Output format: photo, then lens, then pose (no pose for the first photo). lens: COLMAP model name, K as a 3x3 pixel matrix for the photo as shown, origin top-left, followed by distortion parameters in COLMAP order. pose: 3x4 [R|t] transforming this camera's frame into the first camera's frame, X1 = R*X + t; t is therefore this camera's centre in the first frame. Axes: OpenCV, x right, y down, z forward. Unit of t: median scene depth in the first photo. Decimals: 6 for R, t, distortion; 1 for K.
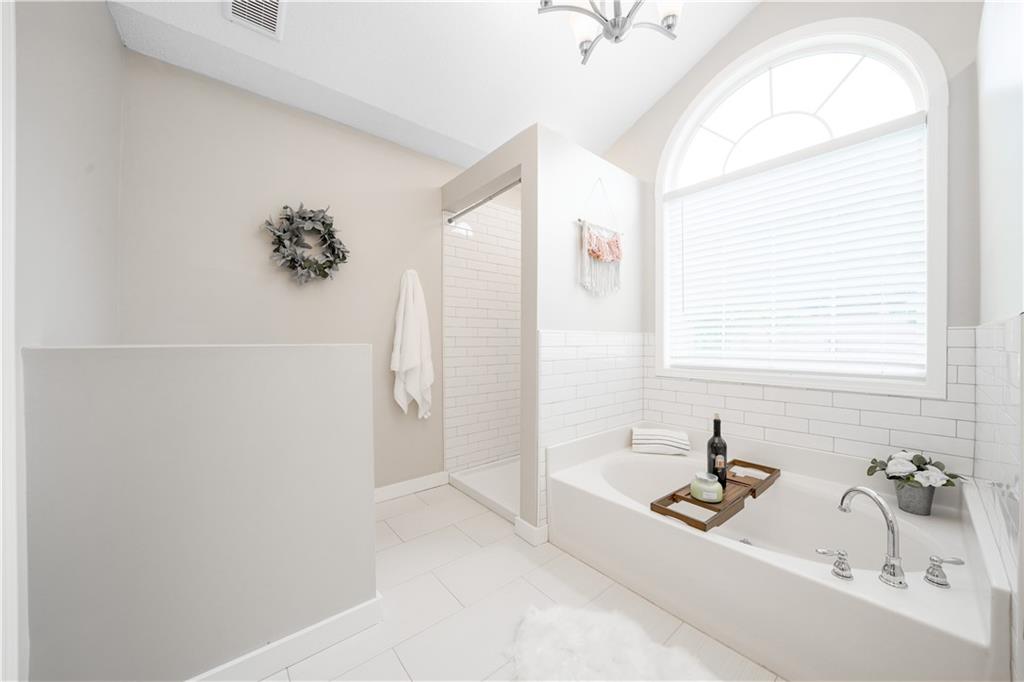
lens RADIAL K [[355.5, 0, 511.1], [0, 355.5, 340.3], [0, 0, 1]] dist [-0.019632, 0.000051]
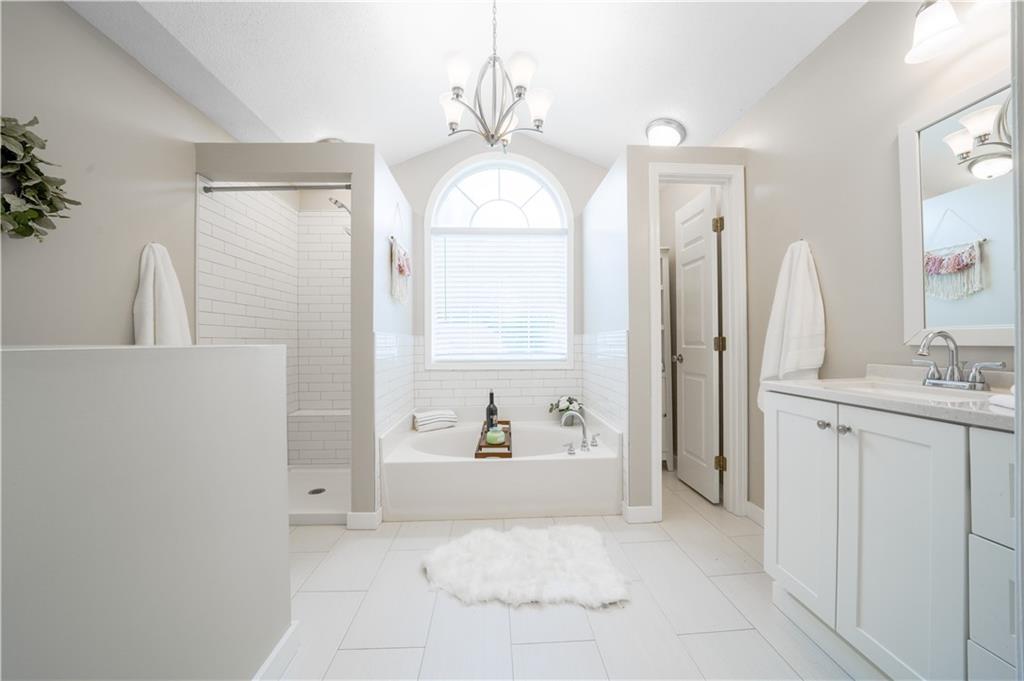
lens RADIAL K [[355.5, 0, 508.5], [0, 355.5, 339.8], [0, 0, 1]] dist [-0.019632, 0.000051]
pose [[0.603764, 0.004727, 0.797149, -0.538587], [0.004901, 0.999942, -0.009642, 0.008299], [-0.797148, 0.009728, 0.603706, 0.005952]]
